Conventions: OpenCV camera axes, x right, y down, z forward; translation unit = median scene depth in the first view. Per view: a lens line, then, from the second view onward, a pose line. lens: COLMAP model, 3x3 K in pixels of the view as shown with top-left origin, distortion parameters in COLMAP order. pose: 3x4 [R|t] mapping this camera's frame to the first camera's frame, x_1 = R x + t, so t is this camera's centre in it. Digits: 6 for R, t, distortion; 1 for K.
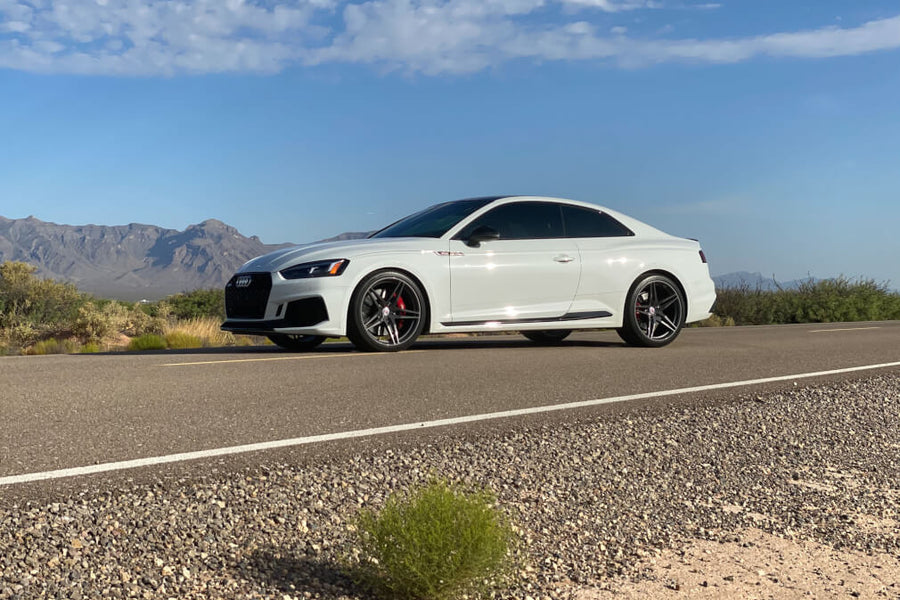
lens RADIAL K [[1295.8, 0, 450.0], [0, 1295.8, 300.0], [0, 0, 1]] dist [-0.040432, -0.012007]
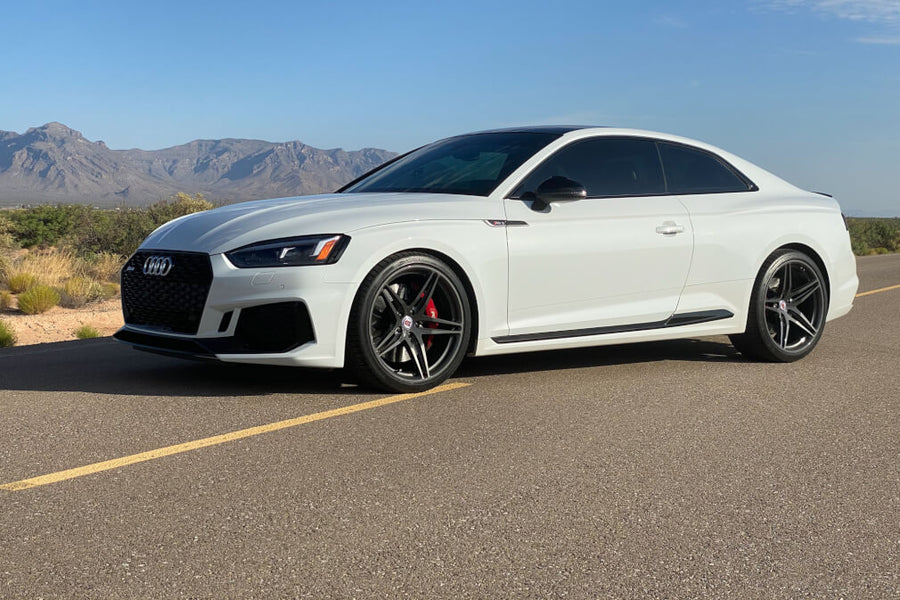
lens RADIAL K [[1323.3, 0, 450.0], [0, 1323.3, 300.0], [0, 0, 1]] dist [0.016390, -0.010765]
pose [[0.994204, 0.007563, 0.107241, -0.092831], [-0.014594, 0.997783, 0.064928, -0.039911], [-0.106512, -0.066117, 0.992111, 0.393865]]
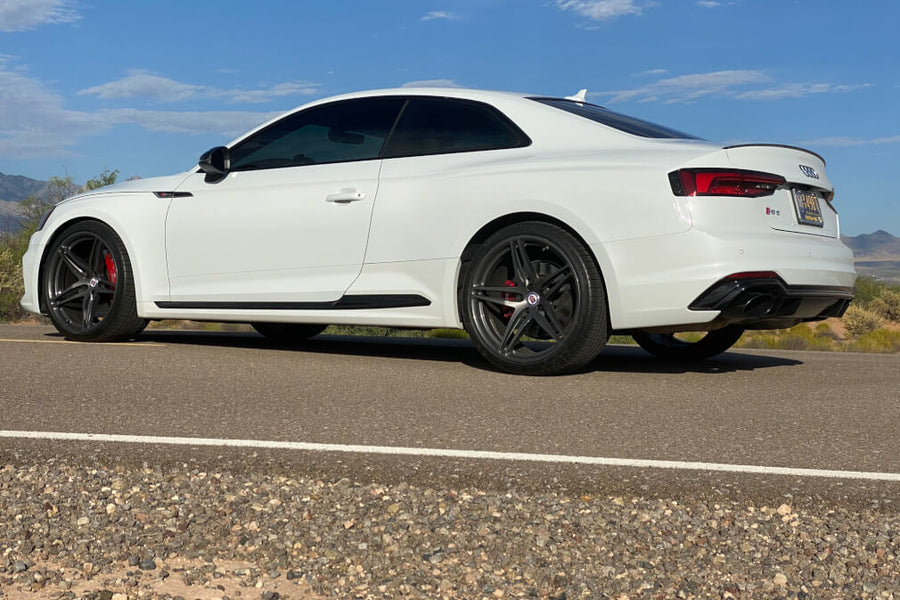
lens RADIAL K [[1323.3, 0, 450.0], [0, 1323.3, 300.0], [0, 0, 1]] dist [0.016390, -0.010765]
pose [[0.437225, 0.027521, -0.898931, 0.650531], [-0.026162, 0.999498, 0.017875, 0.000870], [0.898971, 0.015702, 0.437726, 0.845681]]
